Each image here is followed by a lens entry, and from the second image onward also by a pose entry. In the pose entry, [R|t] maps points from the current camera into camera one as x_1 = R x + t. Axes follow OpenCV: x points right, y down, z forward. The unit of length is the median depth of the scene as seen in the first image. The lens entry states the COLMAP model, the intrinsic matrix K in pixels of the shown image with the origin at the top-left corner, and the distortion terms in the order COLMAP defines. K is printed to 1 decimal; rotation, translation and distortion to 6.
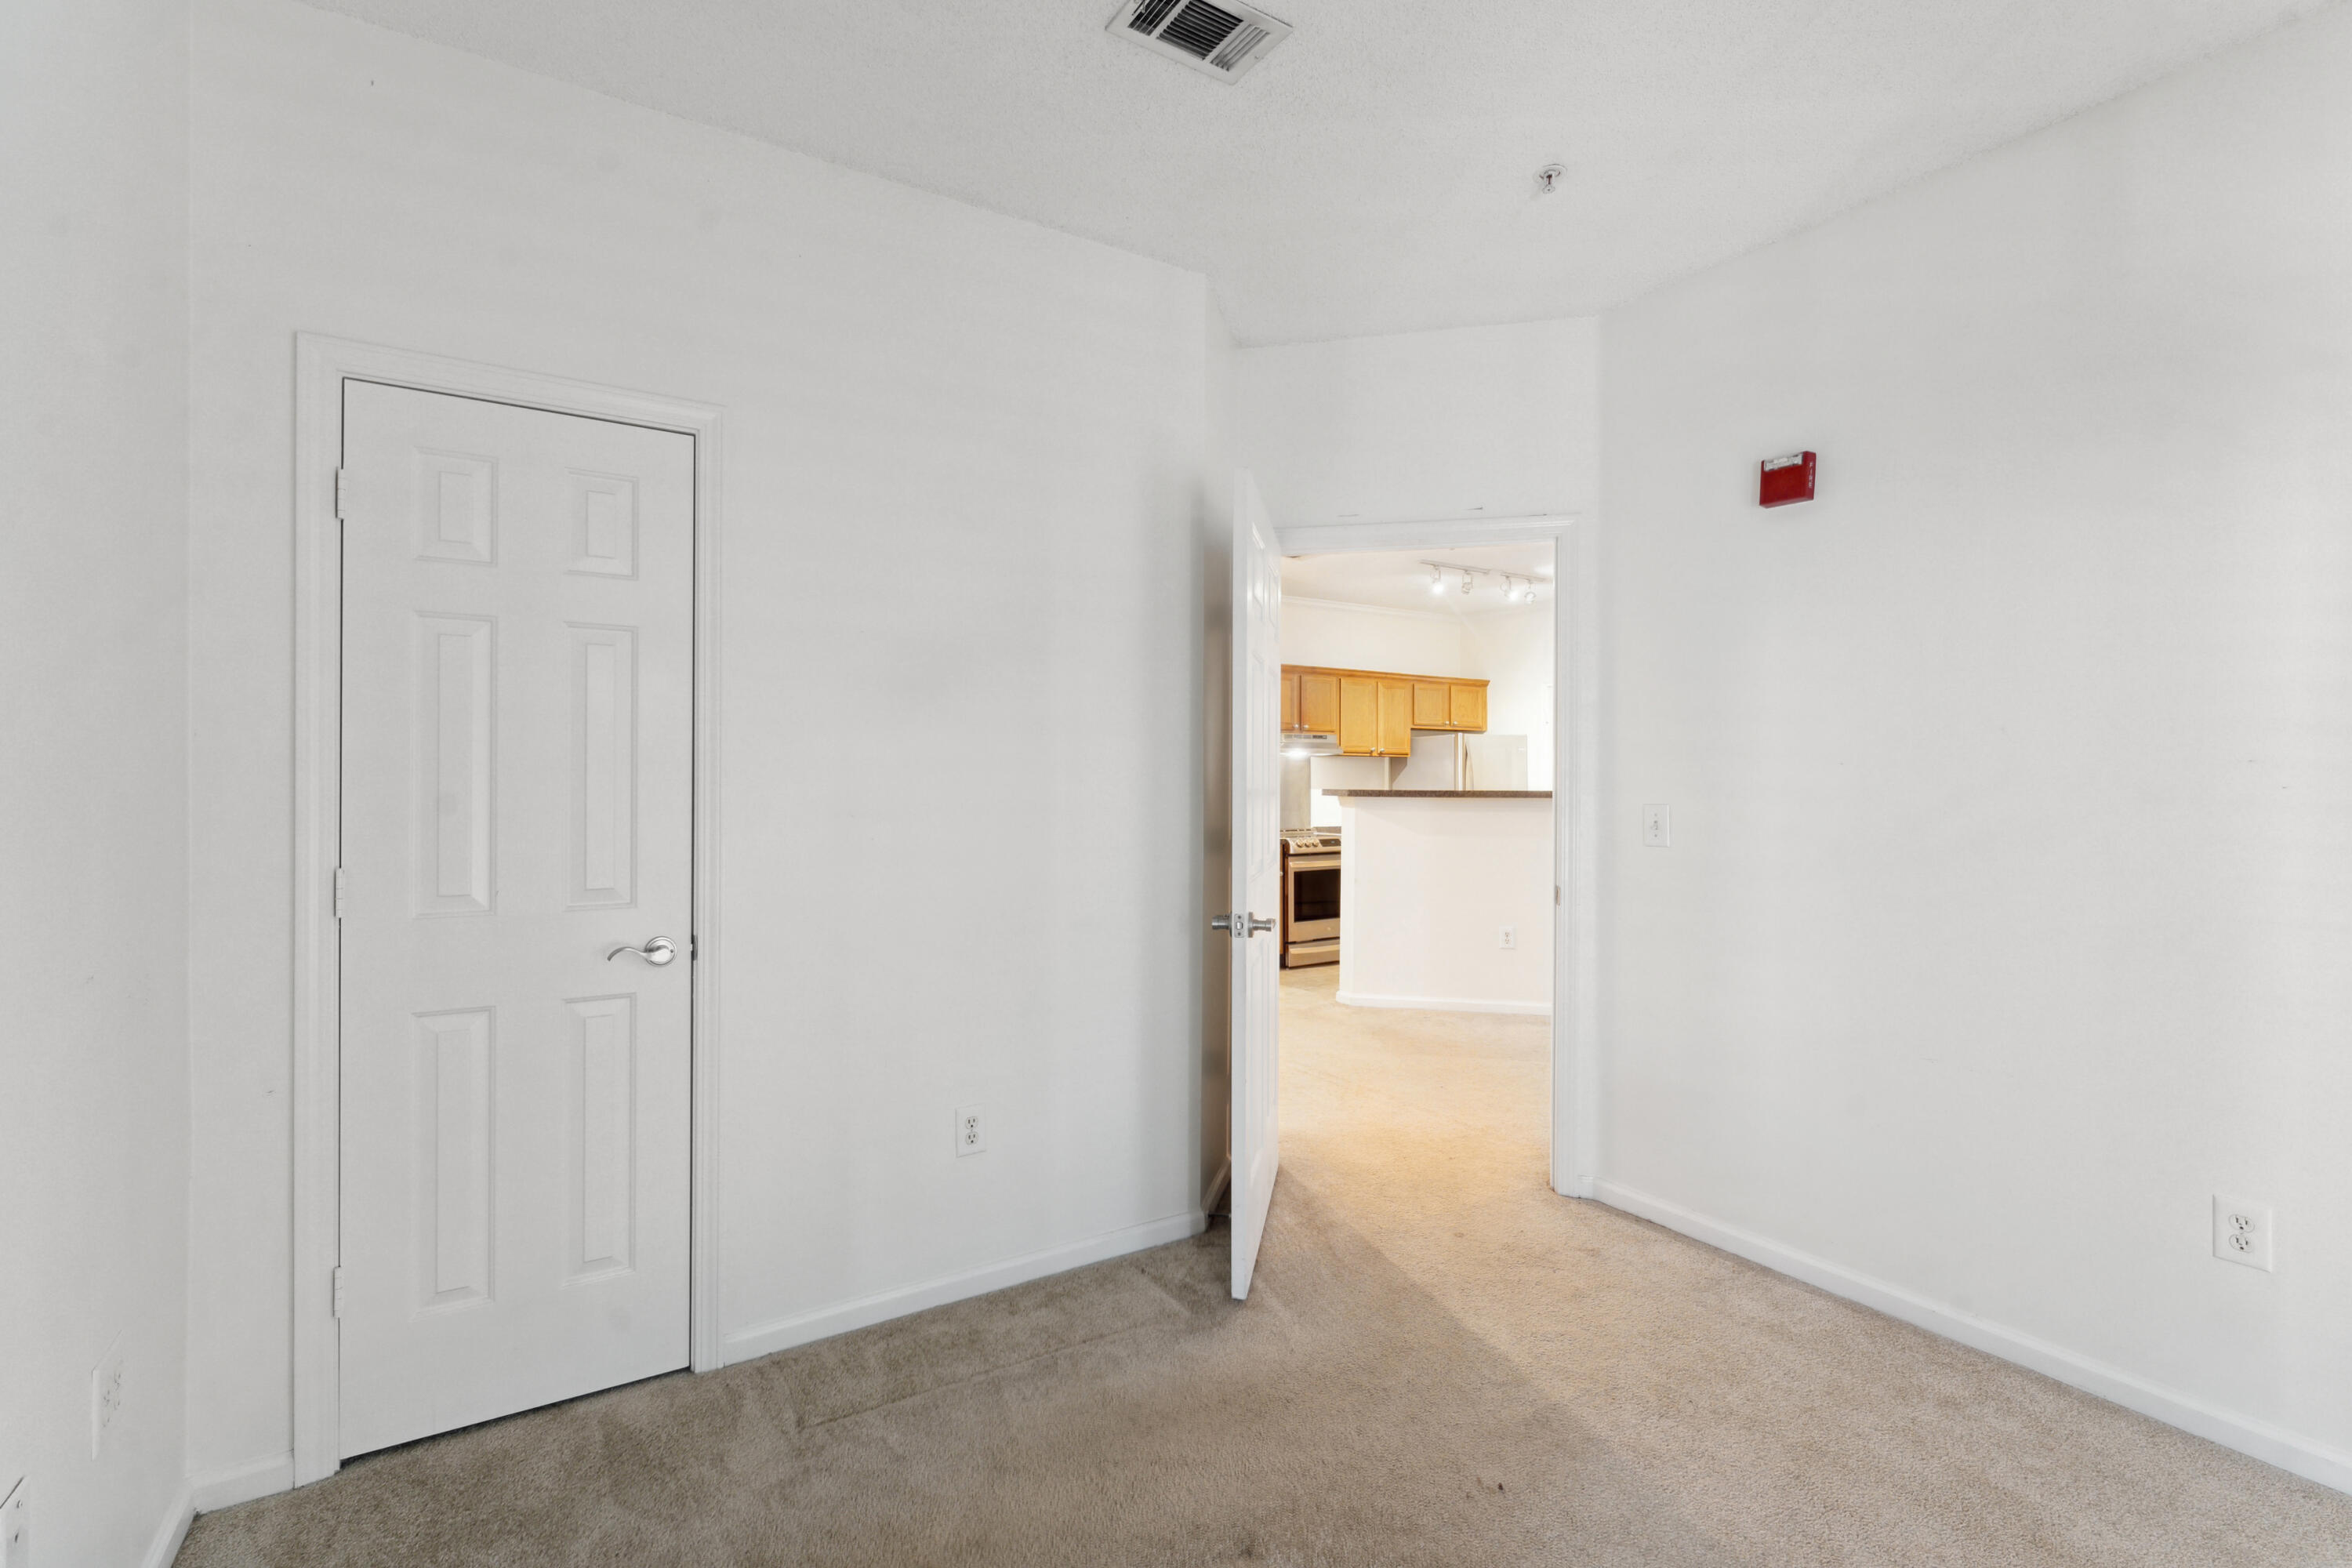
lens RADIAL K [[995.9, 0, 1176.0], [0, 995.9, 784.0], [0, 0, 1]] dist [0.000083, 0.000021]
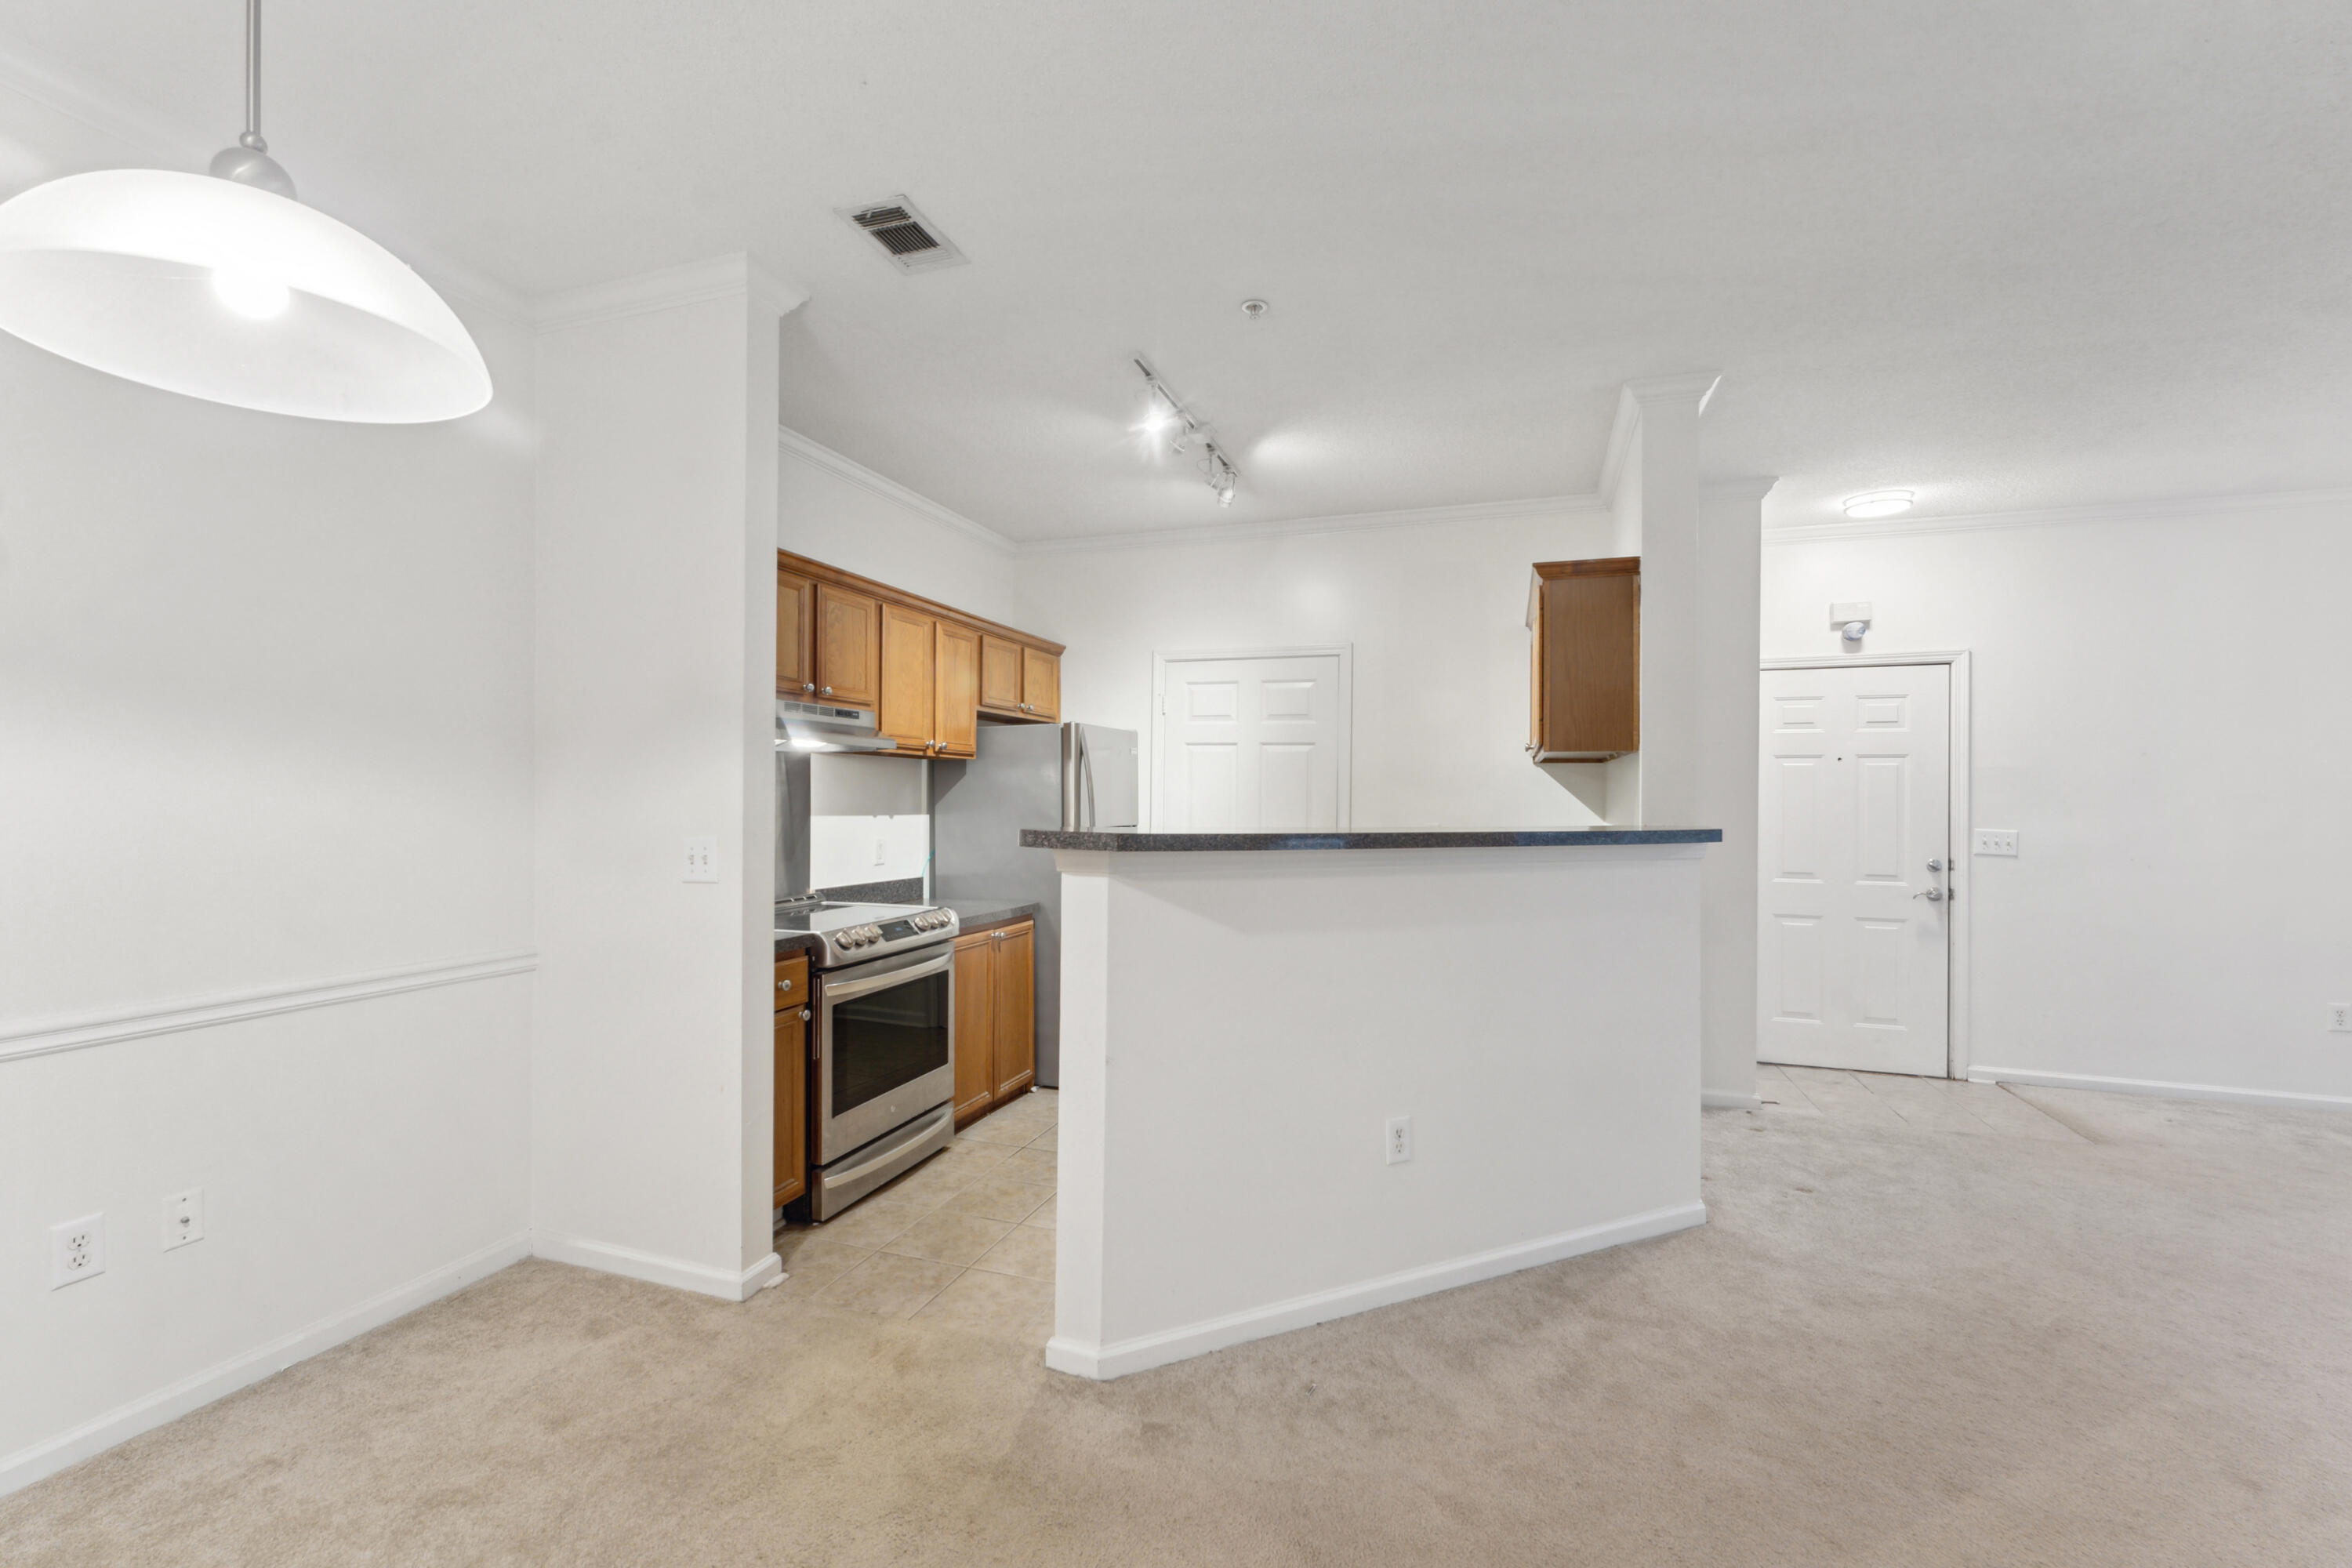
lens RADIAL K [[993.4, 0, 1152.1], [0, 993.4, 793.8], [0, 0, 1]] dist [-0.000054, 0.000194]
pose [[0.791220, 0.013474, 0.611383, -0.039198], [-0.009579, 0.999908, -0.009640, -0.003701], [-0.611457, 0.001771, 0.791276, 0.517523]]
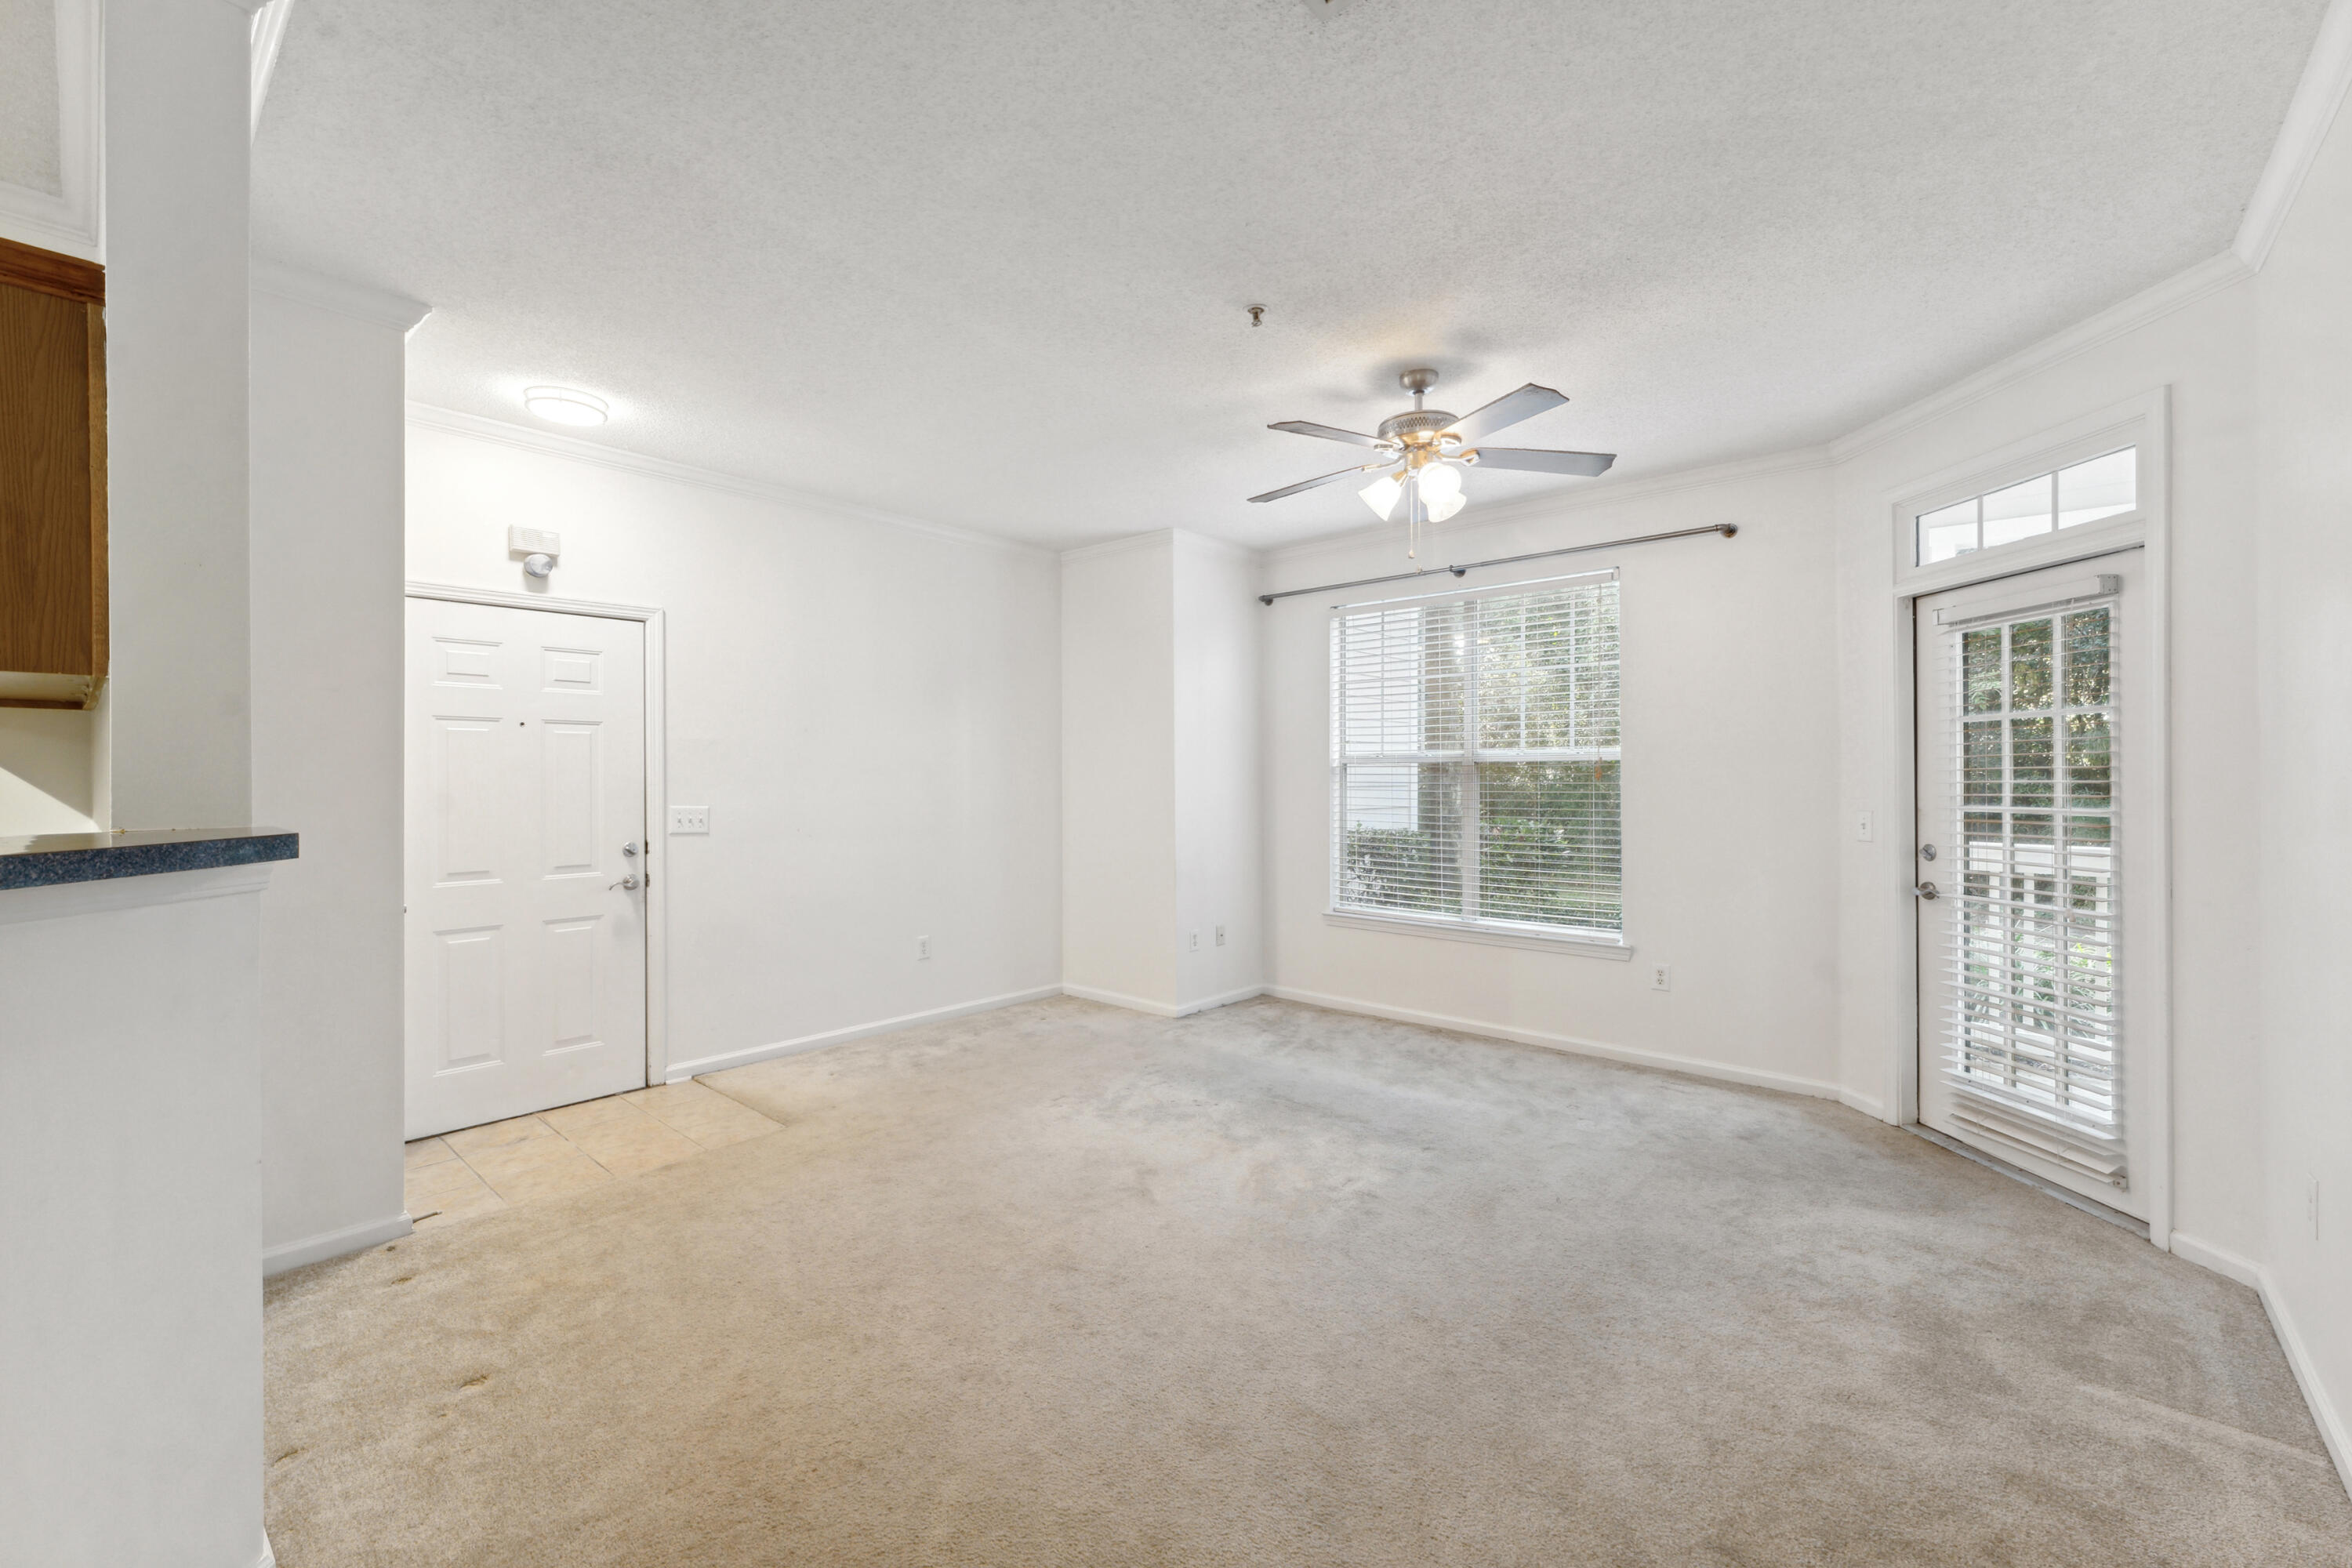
lens RADIAL K [[961.6, 0, 1168.1], [0, 961.6, 778.6], [0, 0, 1]] dist [0.003074, 0.000069]
pose [[-0.280539, 0.004395, 0.959833, 0.146553], [0.007792, 0.999967, -0.002301, -0.004993], [-0.959811, 0.006833, -0.280564, 0.577262]]
